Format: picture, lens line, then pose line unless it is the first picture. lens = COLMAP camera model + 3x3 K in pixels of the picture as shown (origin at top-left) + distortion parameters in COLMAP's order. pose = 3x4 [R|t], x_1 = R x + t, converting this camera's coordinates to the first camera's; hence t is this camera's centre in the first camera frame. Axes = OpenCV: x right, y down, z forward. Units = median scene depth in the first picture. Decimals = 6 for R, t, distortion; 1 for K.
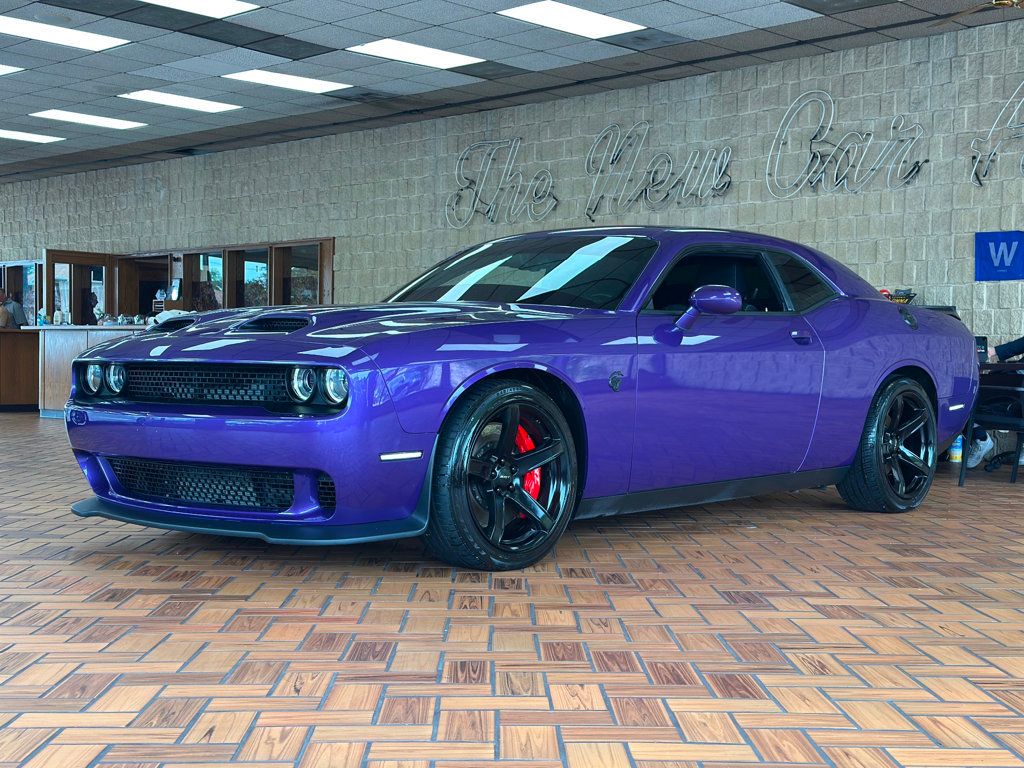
lens RADIAL K [[1465.6, 0, 507.5], [0, 1465.6, 383.6], [0, 0, 1]] dist [0.131292, 0.000000]
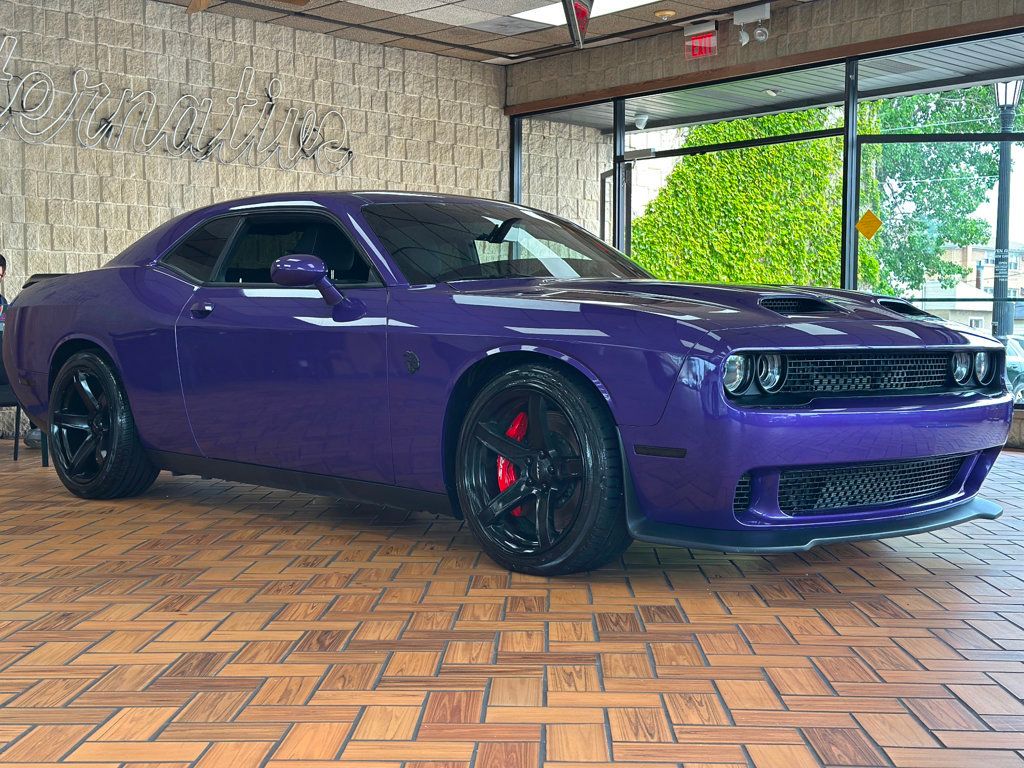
lens RADIAL K [[1465.6, 0, 506.6], [0, 1465.6, 381.3], [0, 0, 1]] dist [0.131292, 0.000000]
pose [[0.066413, -0.033217, 0.997239, -0.497025], [0.004526, 0.999445, 0.032989, -0.011267], [-0.997782, 0.002323, 0.066527, 0.519068]]
